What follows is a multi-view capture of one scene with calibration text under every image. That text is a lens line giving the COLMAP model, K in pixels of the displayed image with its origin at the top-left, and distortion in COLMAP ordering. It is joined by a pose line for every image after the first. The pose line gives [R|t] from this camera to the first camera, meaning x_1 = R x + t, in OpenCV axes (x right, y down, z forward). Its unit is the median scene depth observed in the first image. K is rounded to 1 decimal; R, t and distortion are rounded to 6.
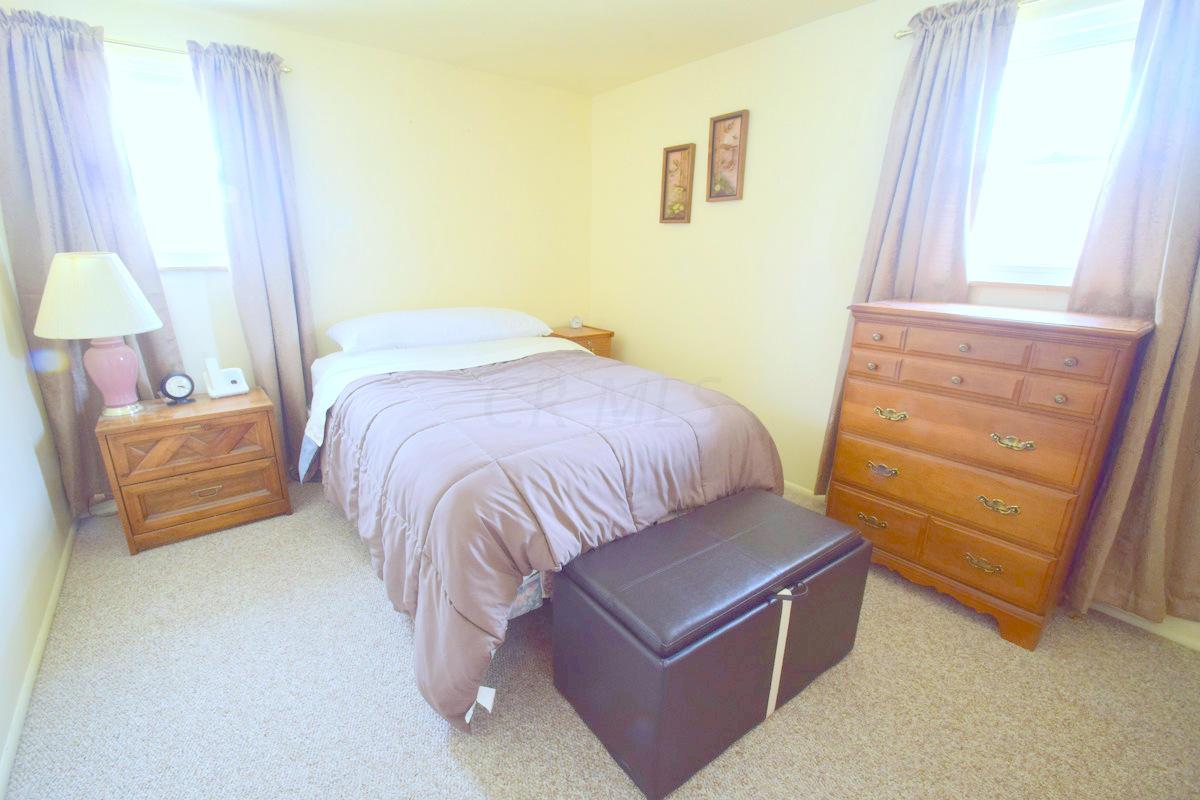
lens RADIAL K [[535.3, 0, 585.8], [0, 535.3, 405.4], [0, 0, 1]] dist [0.020936, -0.021396]
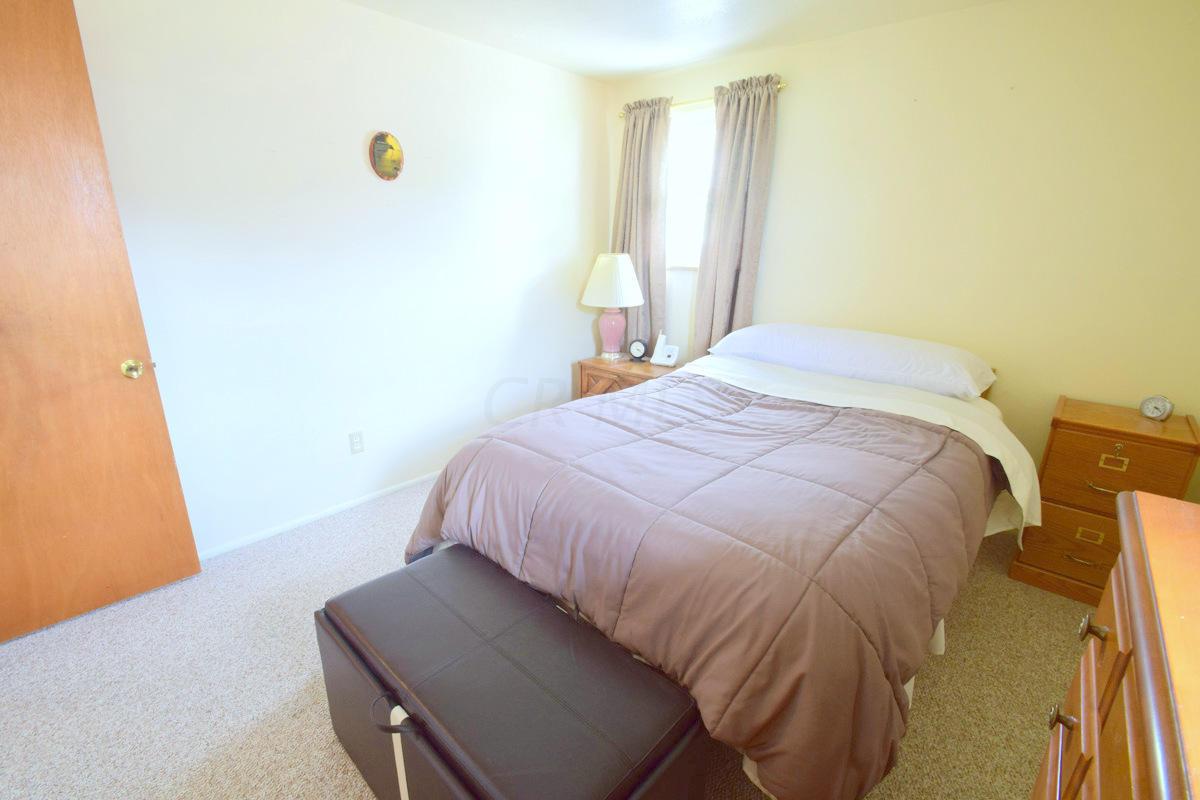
lens RADIAL K [[535.3, 0, 585.8], [0, 535.3, 405.4], [0, 0, 1]] dist [0.020936, -0.021396]
pose [[0.168020, 0.284270, -0.943907, 0.642160], [-0.292226, 0.928843, 0.227716, -0.193808], [0.941474, 0.237574, 0.239135, 0.613112]]
